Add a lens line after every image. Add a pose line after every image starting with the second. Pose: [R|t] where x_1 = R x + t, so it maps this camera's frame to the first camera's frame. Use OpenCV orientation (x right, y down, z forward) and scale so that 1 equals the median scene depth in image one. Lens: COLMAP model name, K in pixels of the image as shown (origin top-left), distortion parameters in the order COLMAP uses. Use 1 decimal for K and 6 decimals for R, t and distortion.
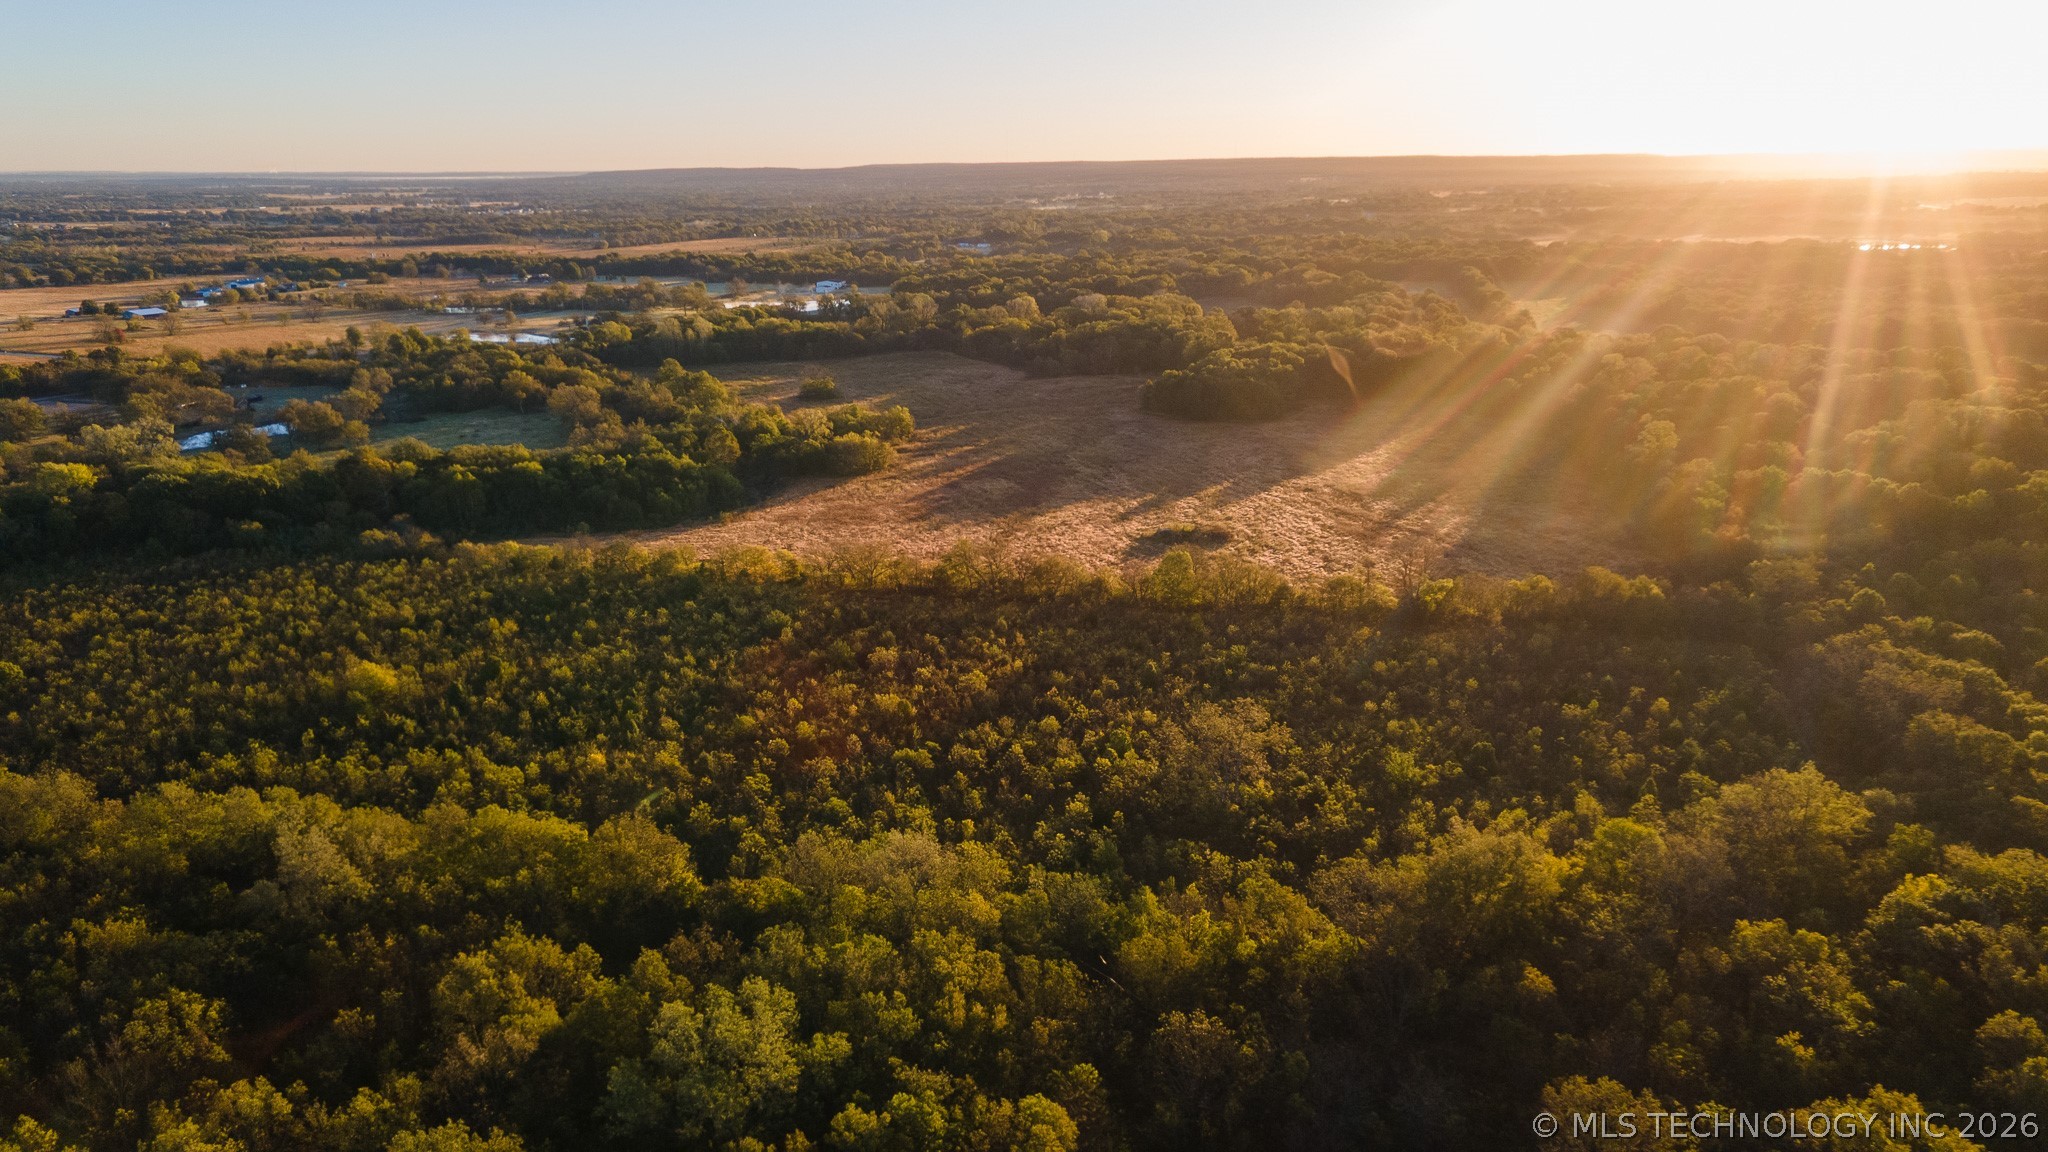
lens RADIAL K [[1504.2, 0, 1026.5], [0, 1504.2, 572.2], [0, 0, 1]] dist [0.042098, 0.020488]
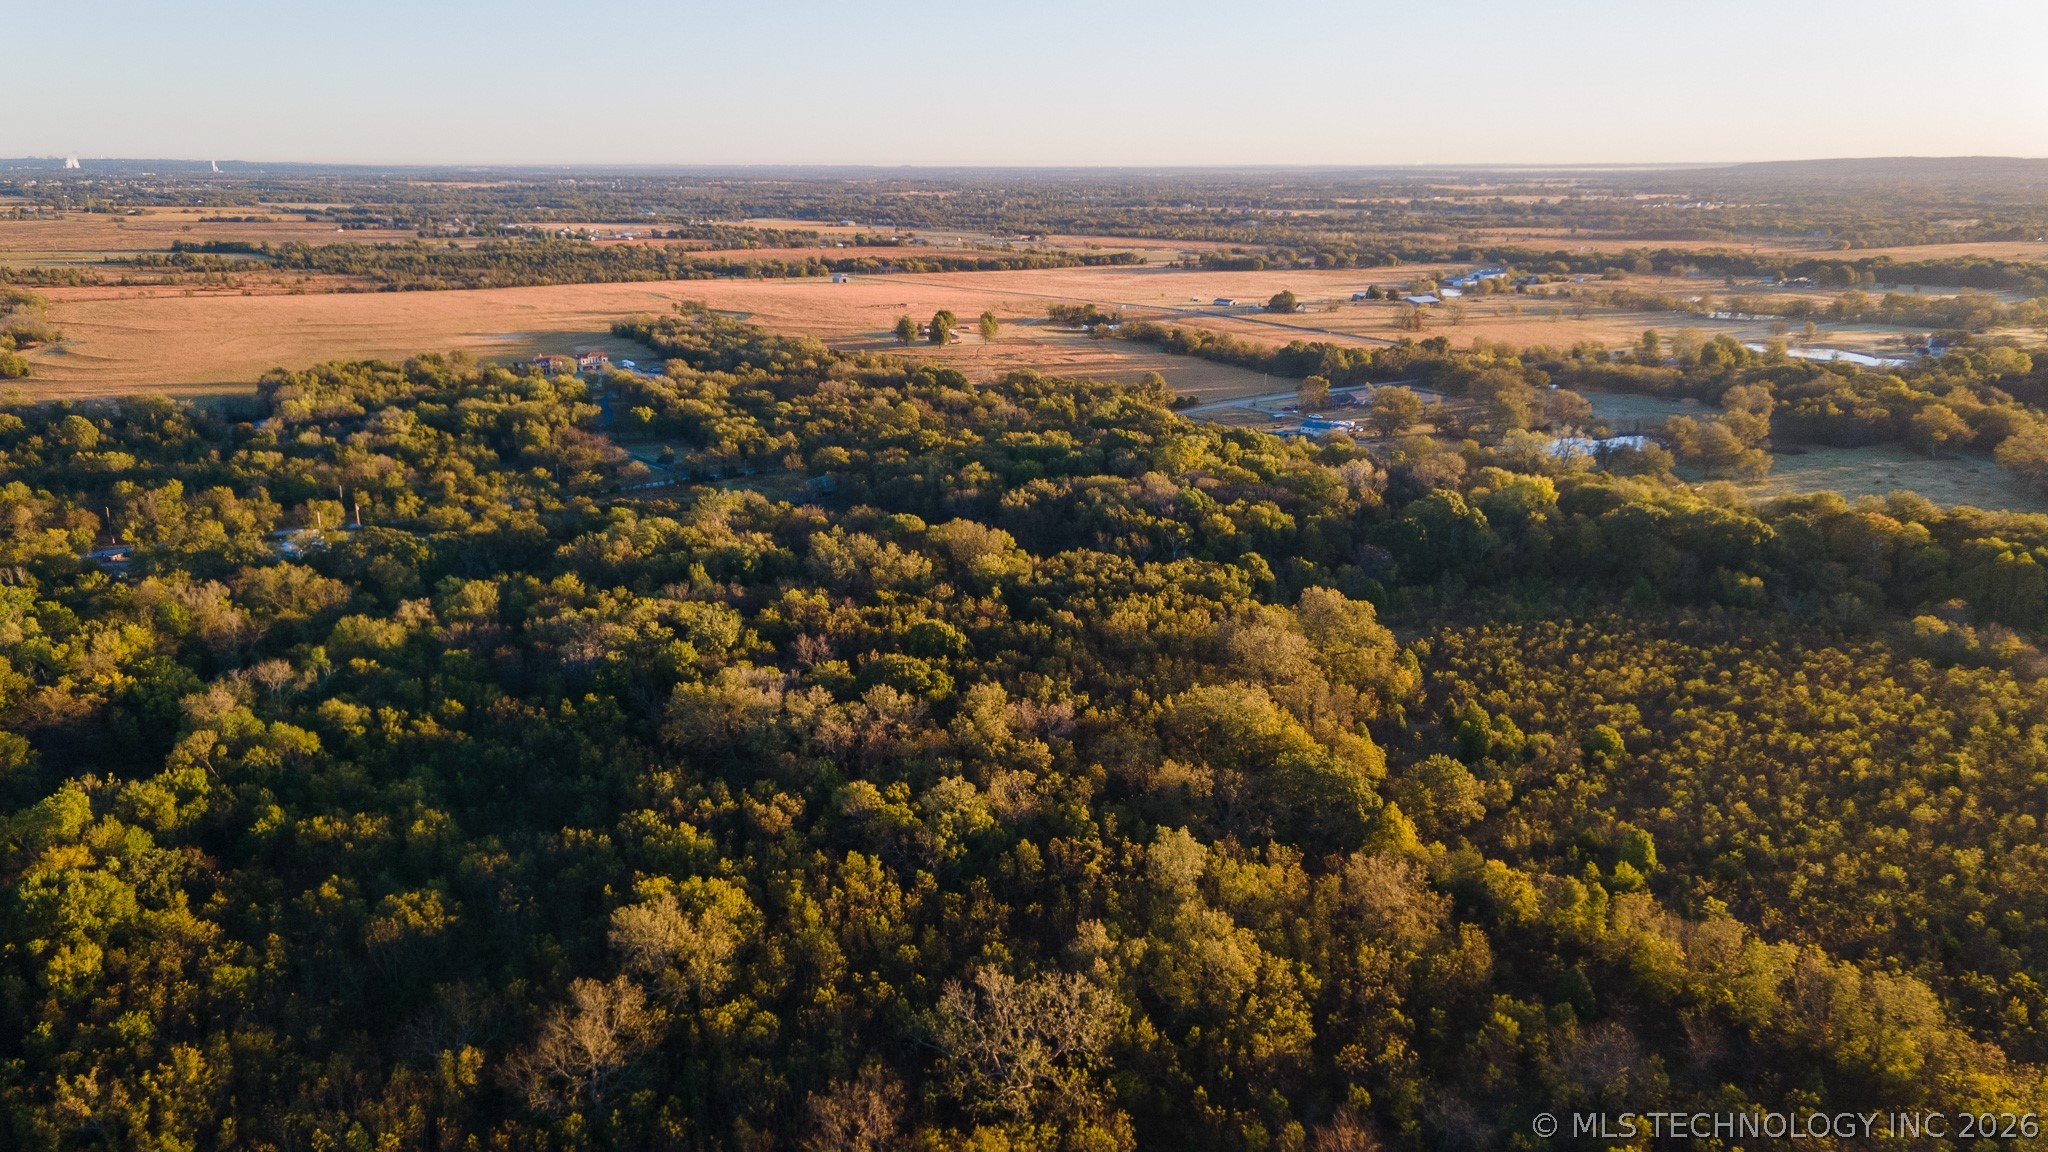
lens RADIAL K [[1504.2, 0, 997.0], [0, 1504.2, 567.8], [0, 0, 1]] dist [0.042098, 0.020488]
pose [[0.762611, 0.180885, -0.621051, -0.111427], [-0.179439, 0.981583, 0.065553, -0.006605], [0.621471, 0.061449, 0.781024, 0.031304]]
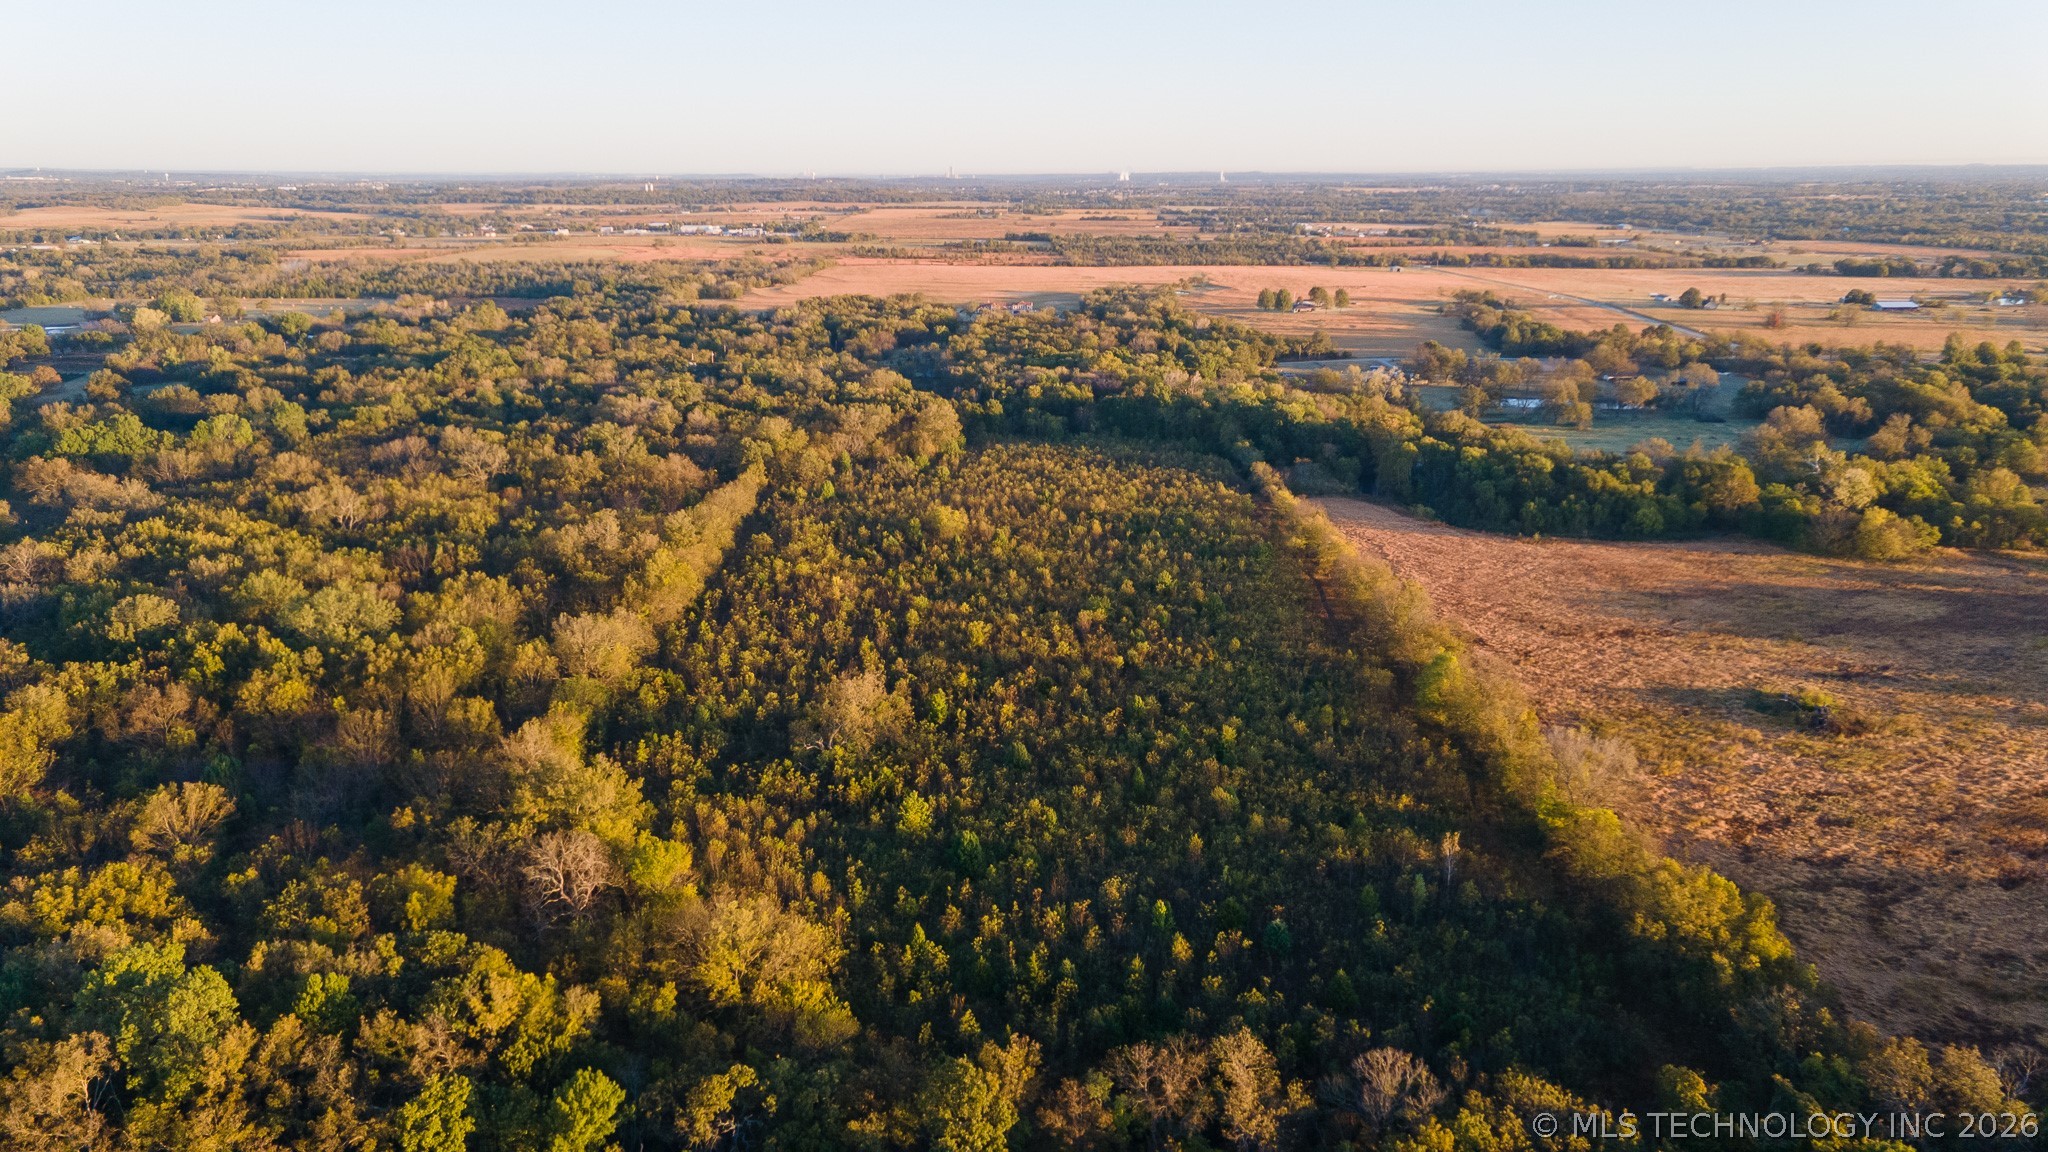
lens RADIAL K [[1504.2, 0, 1010.9], [0, 1504.2, 559.3], [0, 0, 1]] dist [0.042098, 0.020488]
pose [[0.223921, 0.256153, -0.940343, 0.259234], [-0.256197, 0.946381, 0.196790, -0.052627], [0.940331, 0.196848, 0.277540, 0.176671]]
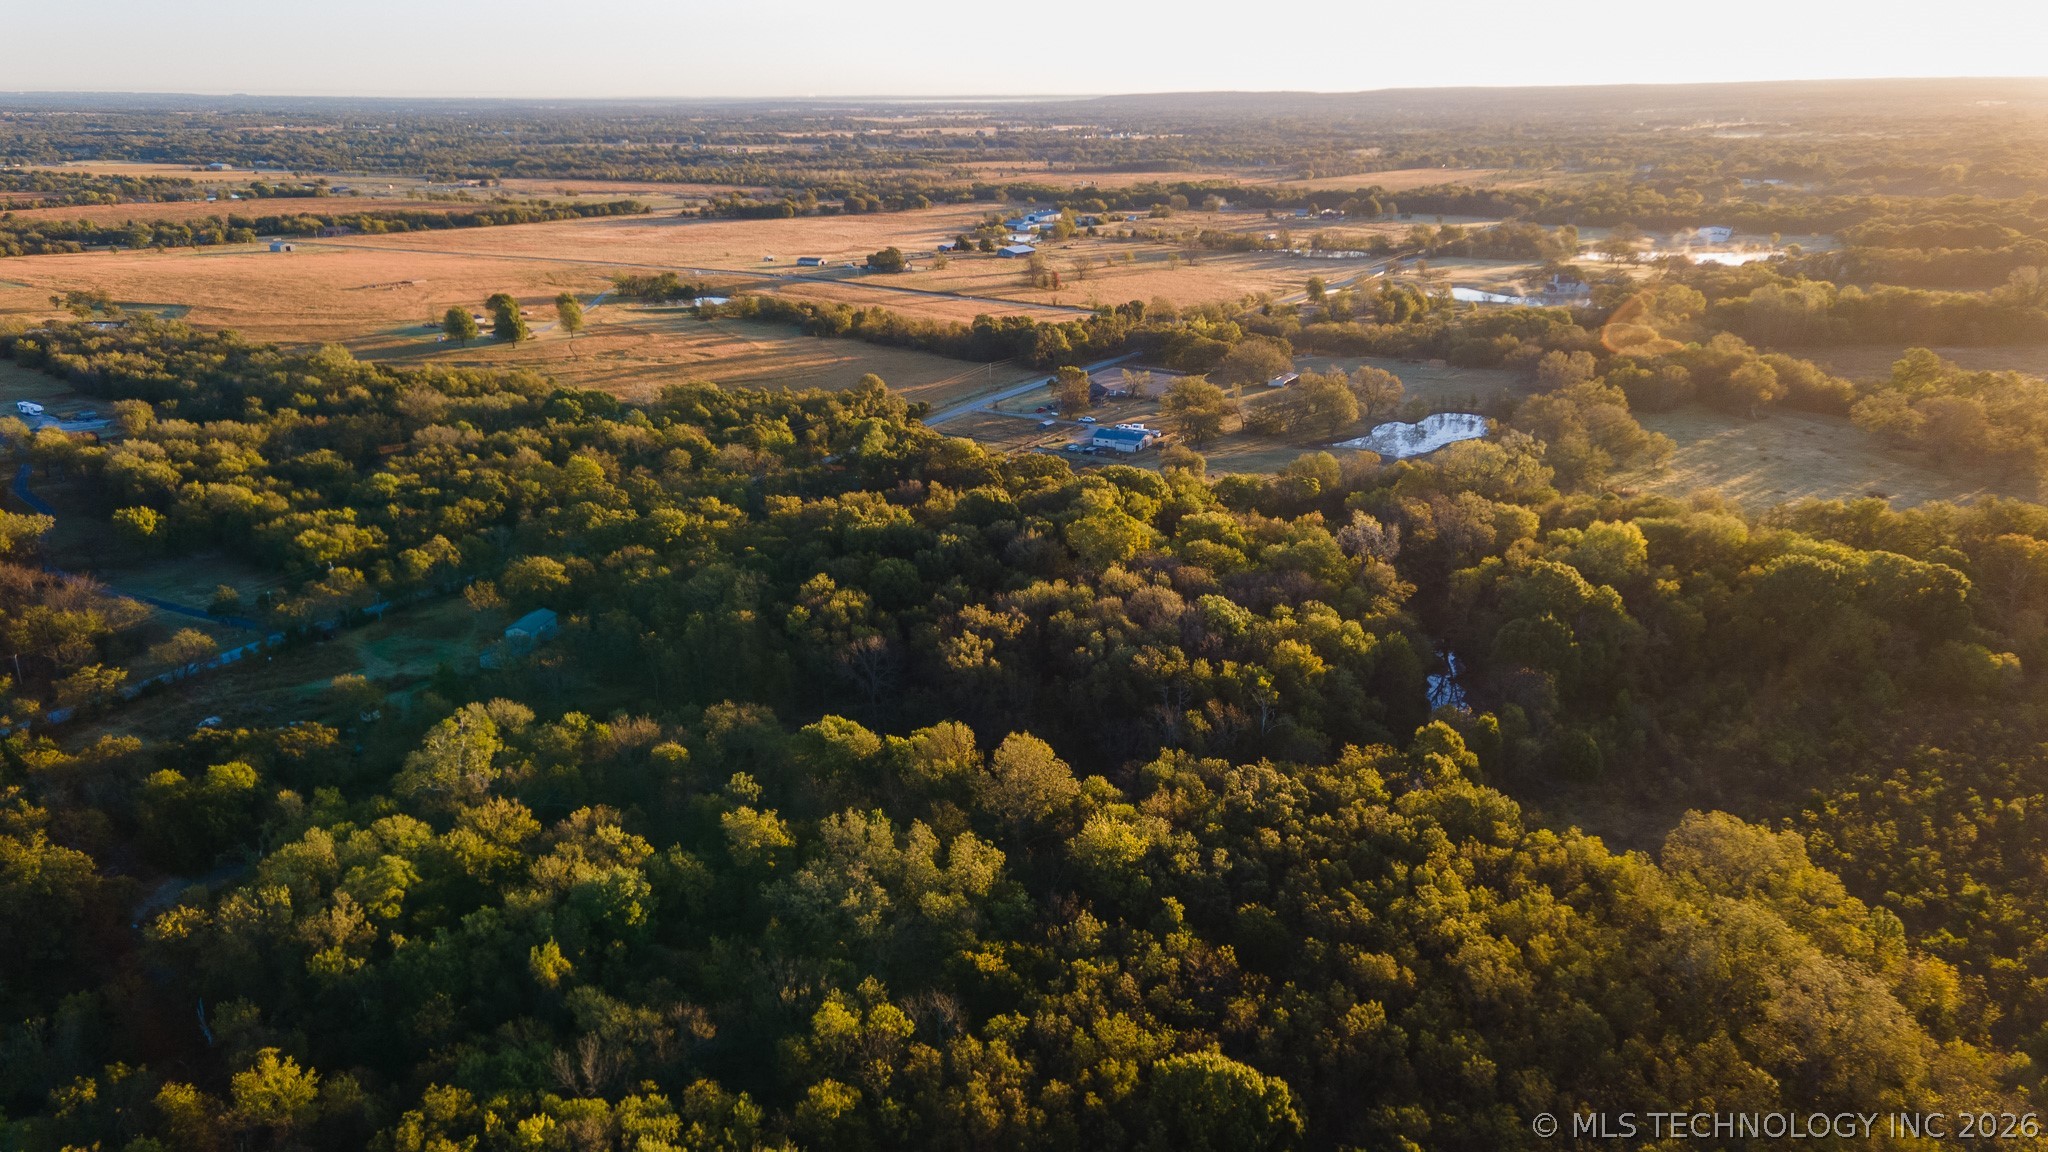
lens RADIAL K [[1504.2, 0, 1003.2], [0, 1504.2, 596.7], [0, 0, 1]] dist [0.042098, 0.020488]
pose [[0.950973, 0.105204, -0.290831, -0.260816], [-0.087418, 0.993455, 0.073522, -0.023789], [0.296662, -0.044494, 0.953945, 0.104323]]
